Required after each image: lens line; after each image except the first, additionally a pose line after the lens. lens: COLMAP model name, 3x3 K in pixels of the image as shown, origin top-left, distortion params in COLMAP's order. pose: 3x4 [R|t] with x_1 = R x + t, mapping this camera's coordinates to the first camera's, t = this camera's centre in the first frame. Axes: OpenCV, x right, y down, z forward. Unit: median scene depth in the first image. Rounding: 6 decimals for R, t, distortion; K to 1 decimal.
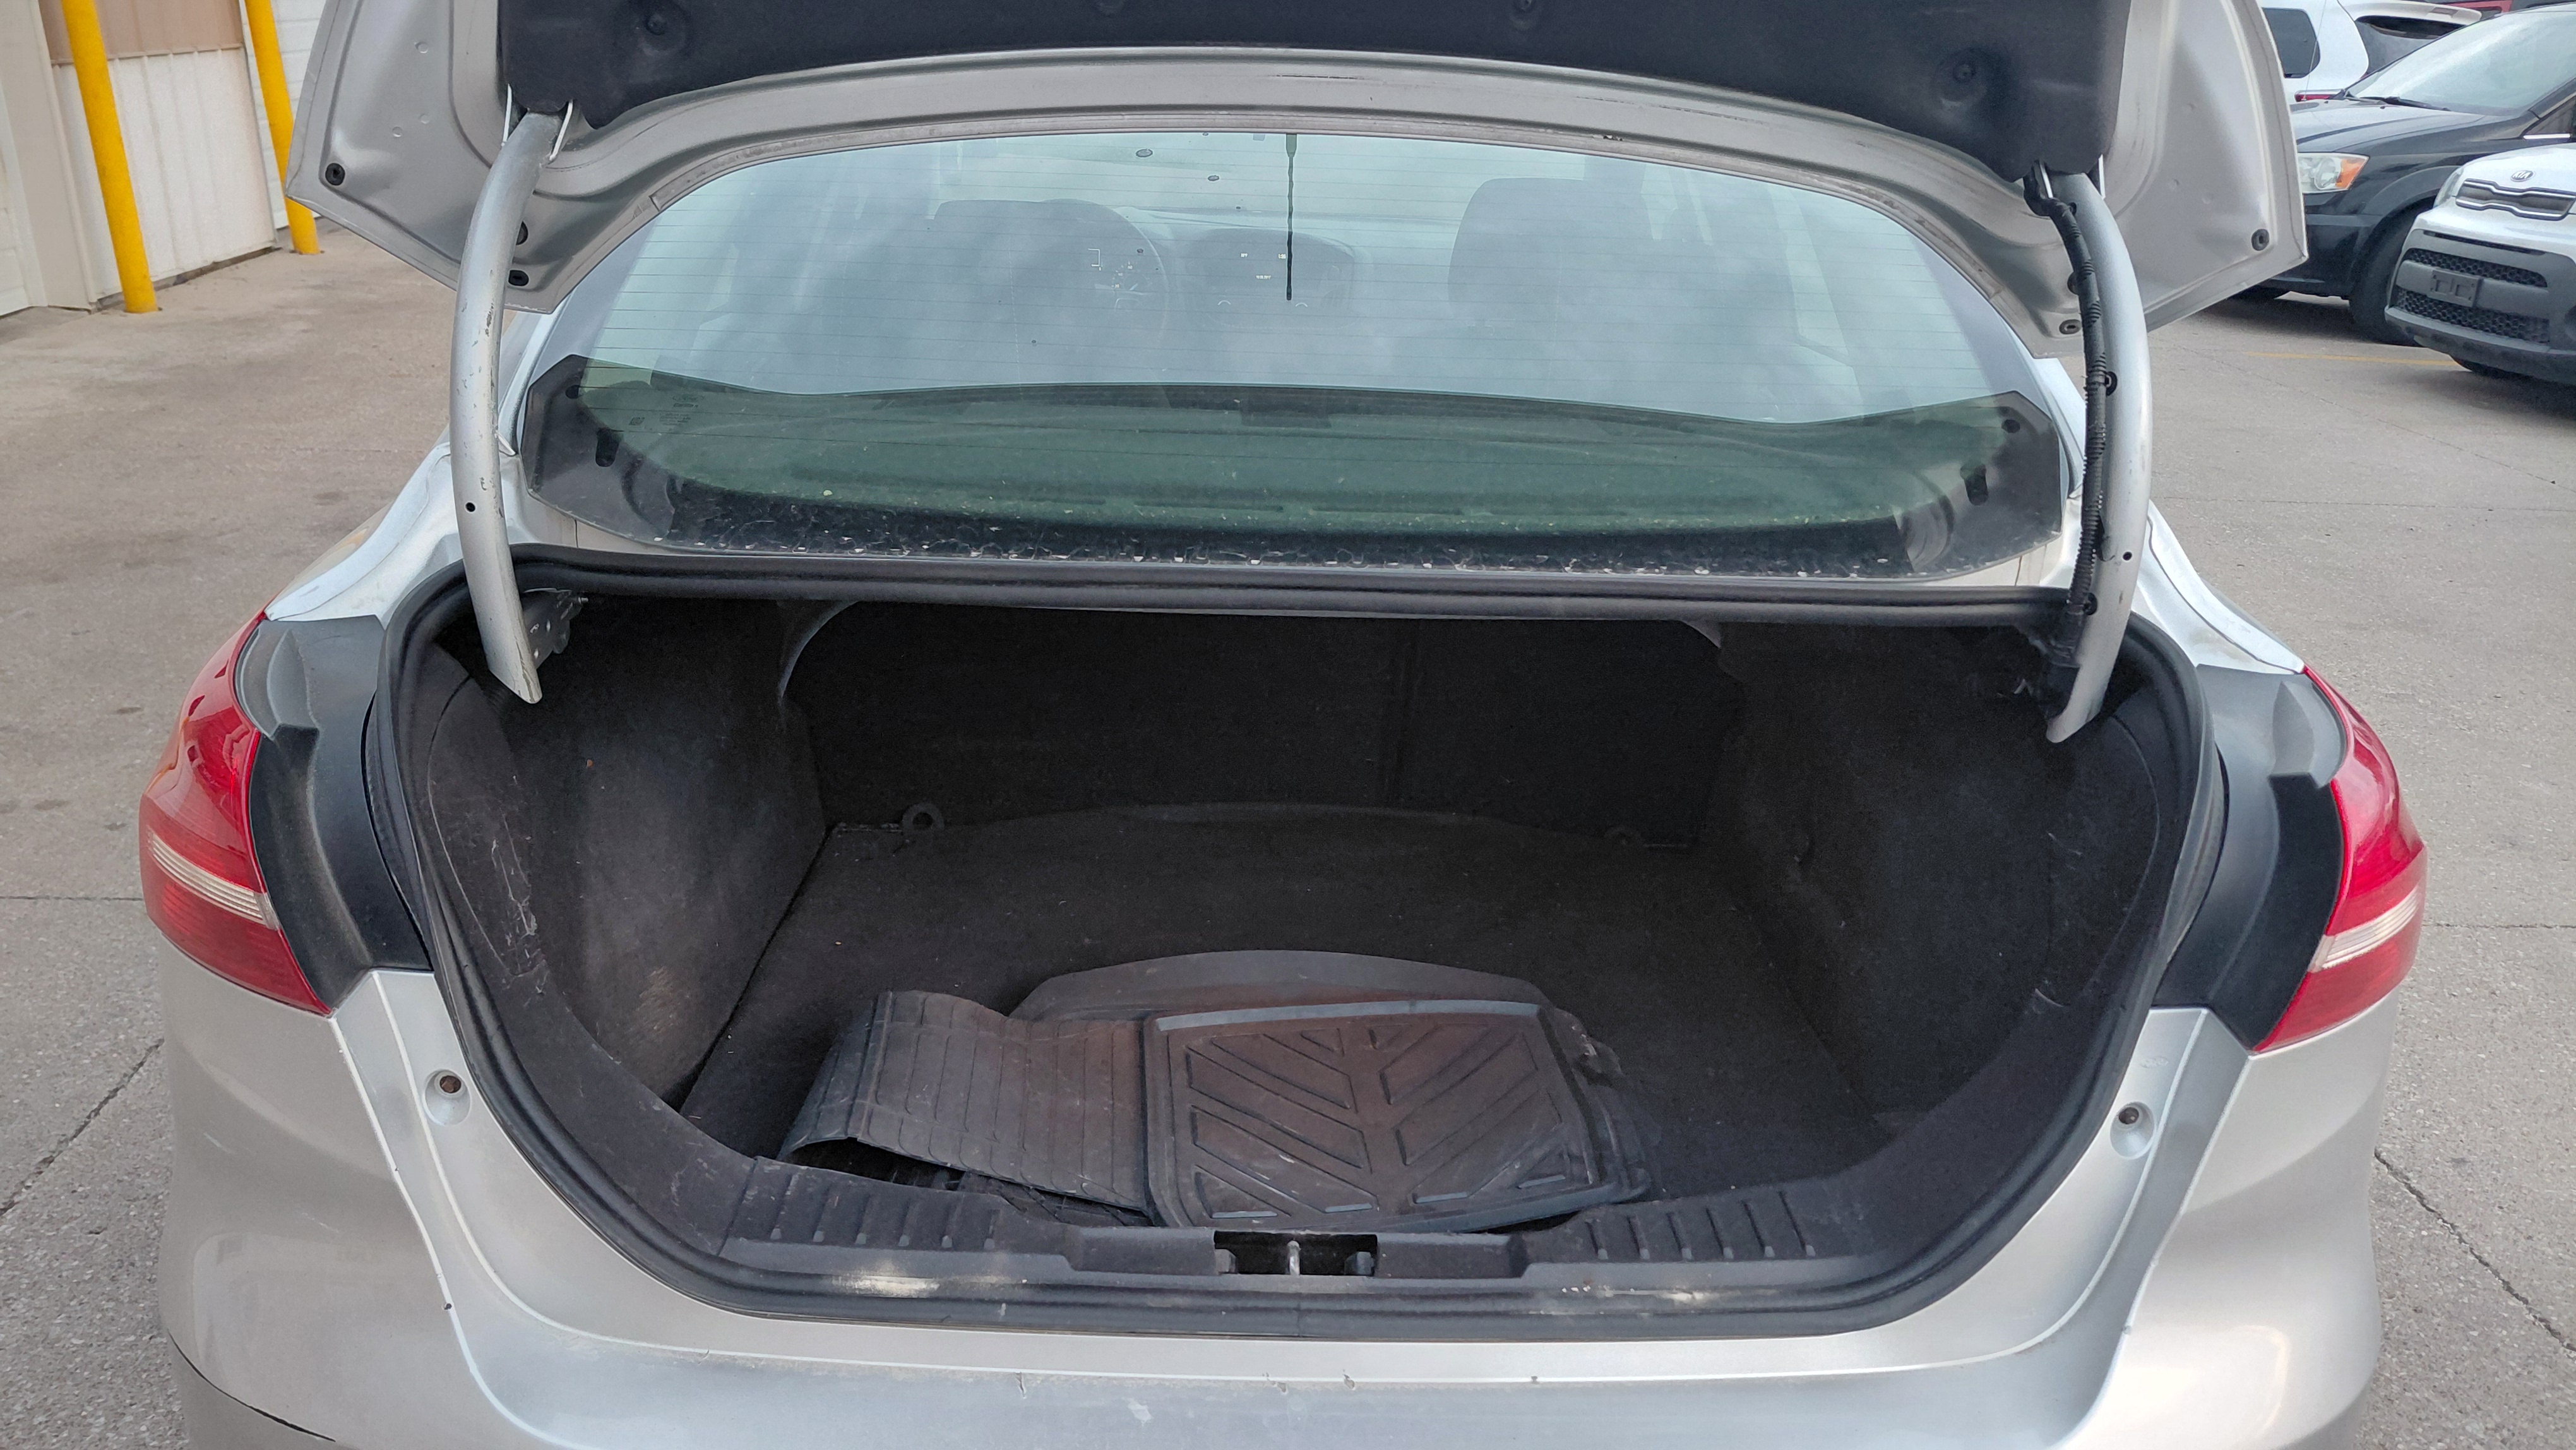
lens RADIAL K [[1933.2, 0, 1258.6], [0, 1933.2, 738.3], [0, 0, 1]] dist [0.053510, -0.098210]
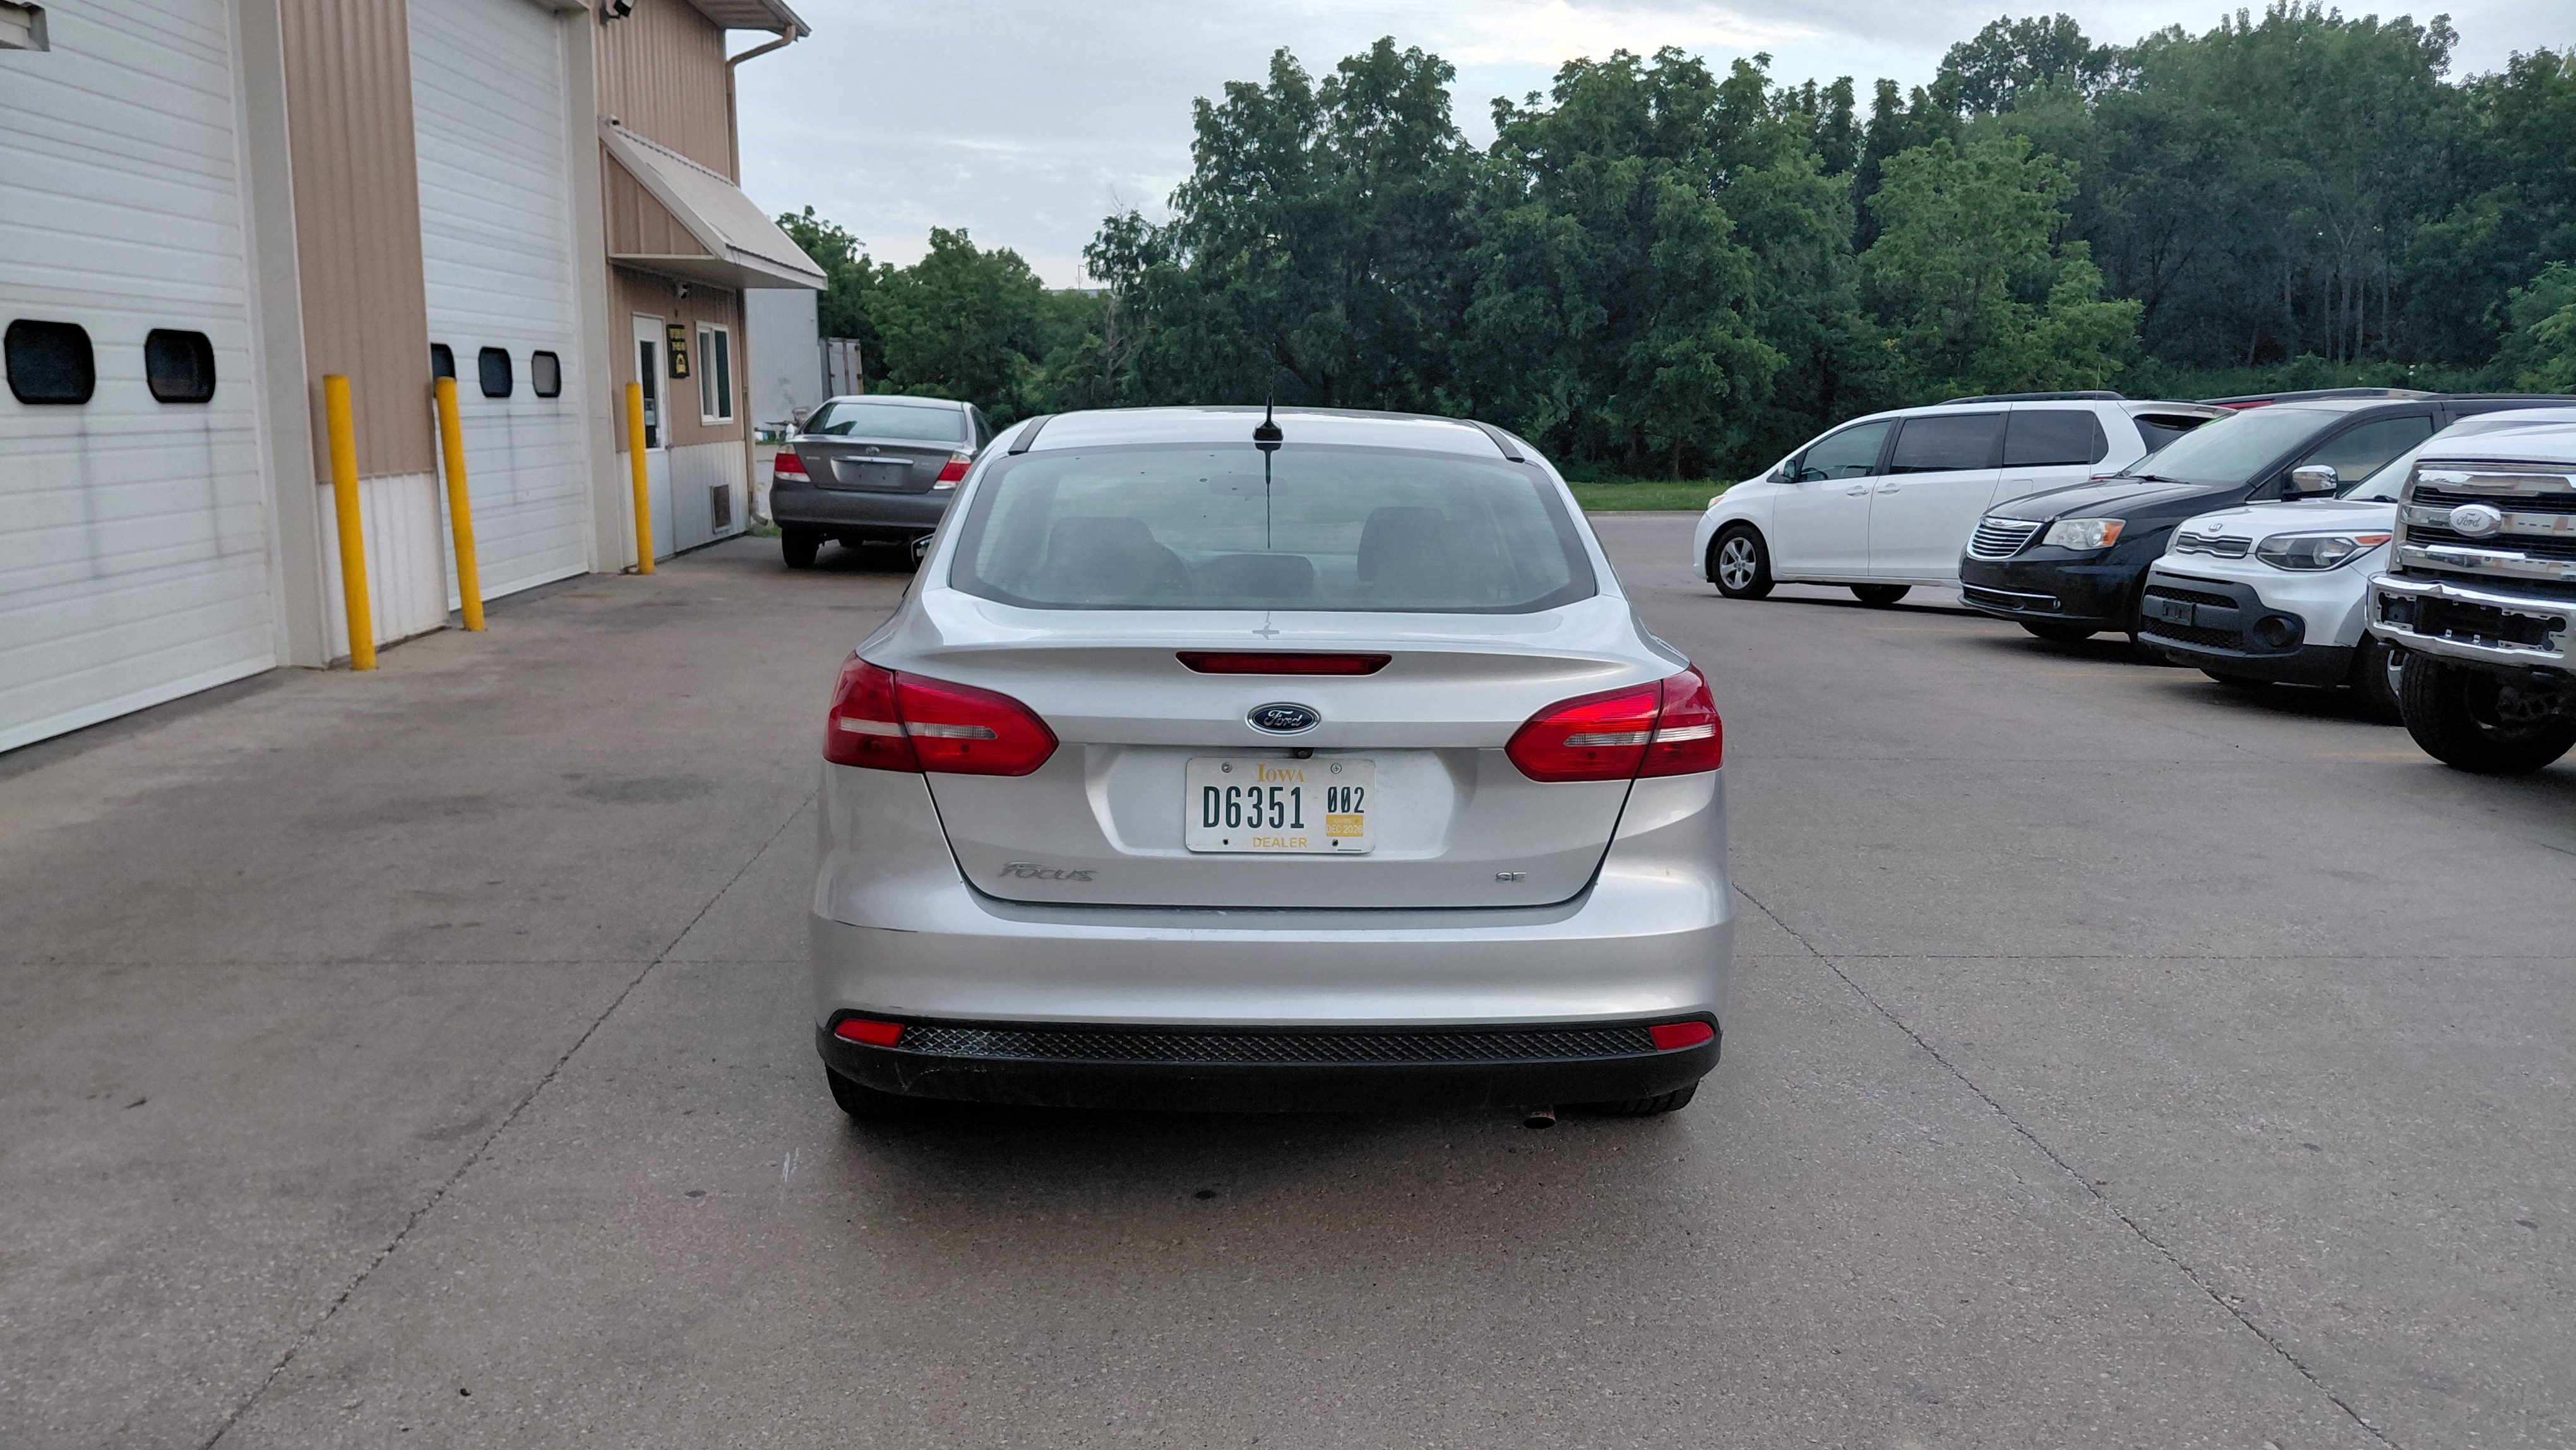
lens RADIAL K [[1933.2, 0, 1276.4], [0, 1933.2, 731.1], [0, 0, 1]] dist [0.053510, -0.098210]
pose [[0.999661, -0.021469, 0.014739, -0.001205], [0.024024, 0.978725, -0.203764, 0.088593], [-0.010051, 0.204049, 0.978909, -0.228020]]
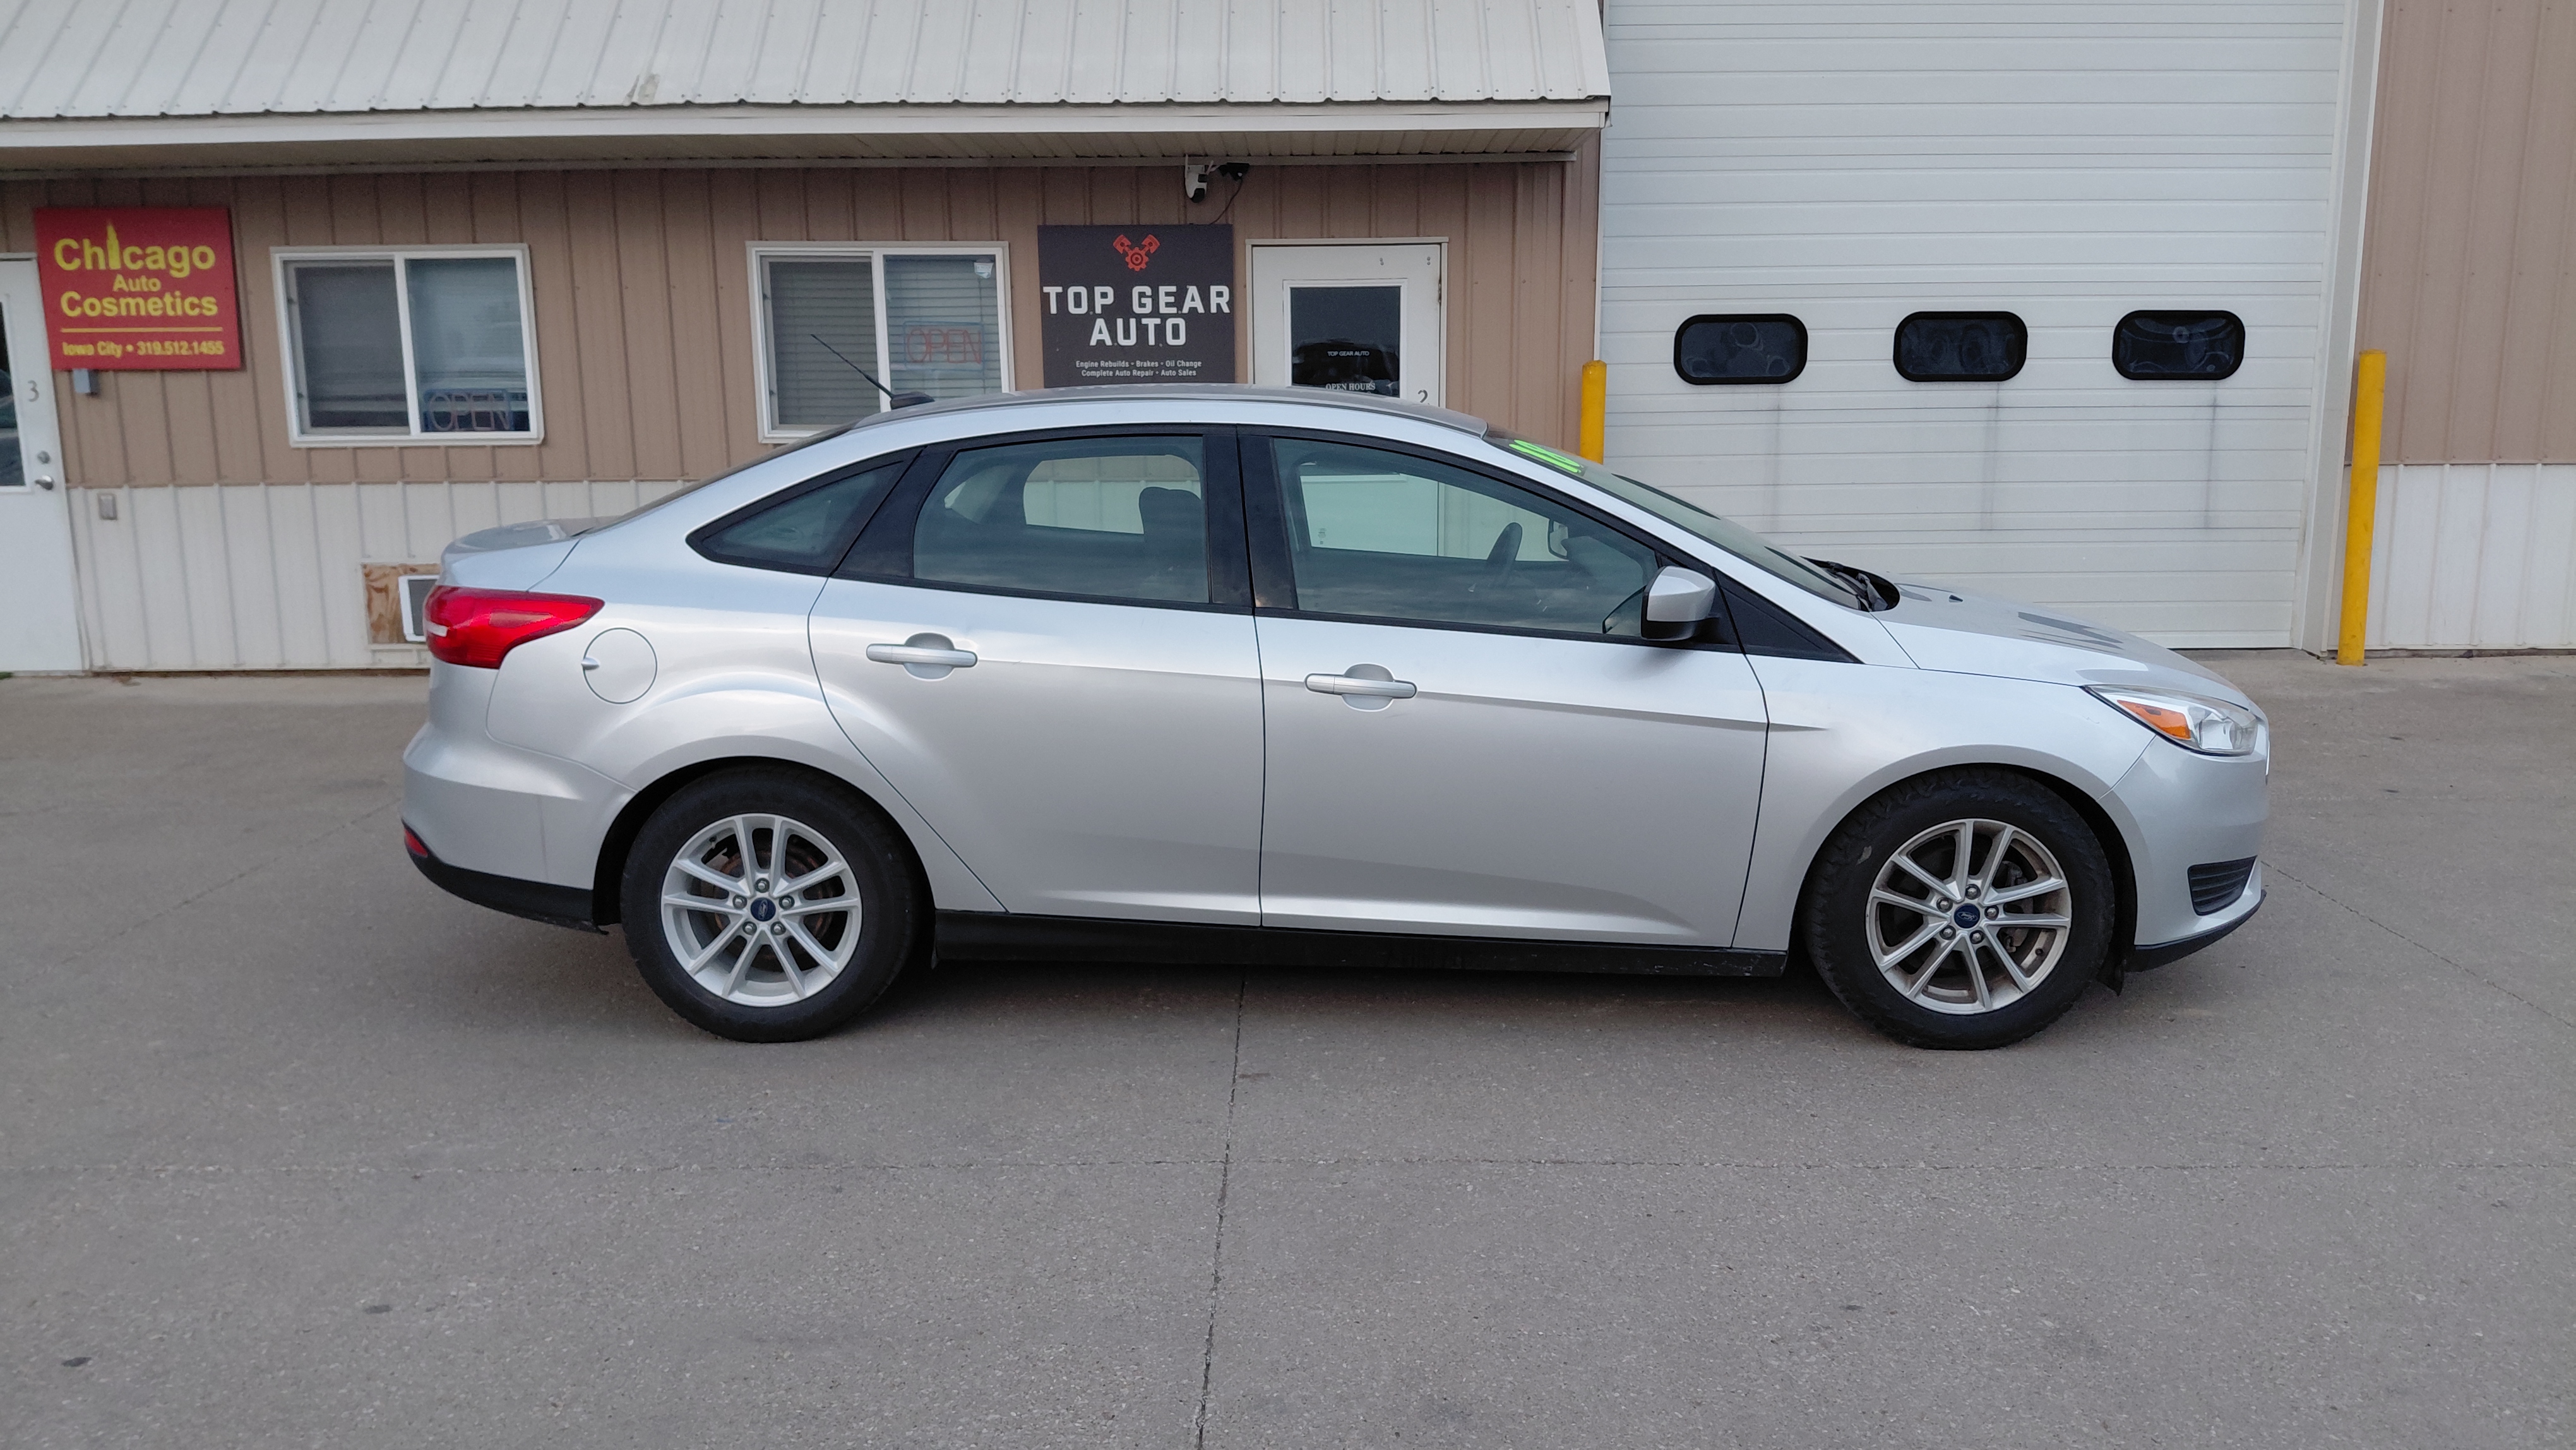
lens RADIAL K [[1933.2, 0, 1293.4], [0, 1933.2, 748.2], [0, 0, 1]] dist [0.053510, -0.098210]
pose [[-0.031377, 0.161513, -0.986372, 0.611073], [-0.358034, 0.919554, 0.161962, -0.130536], [0.933181, 0.358237, 0.028975, 0.373504]]
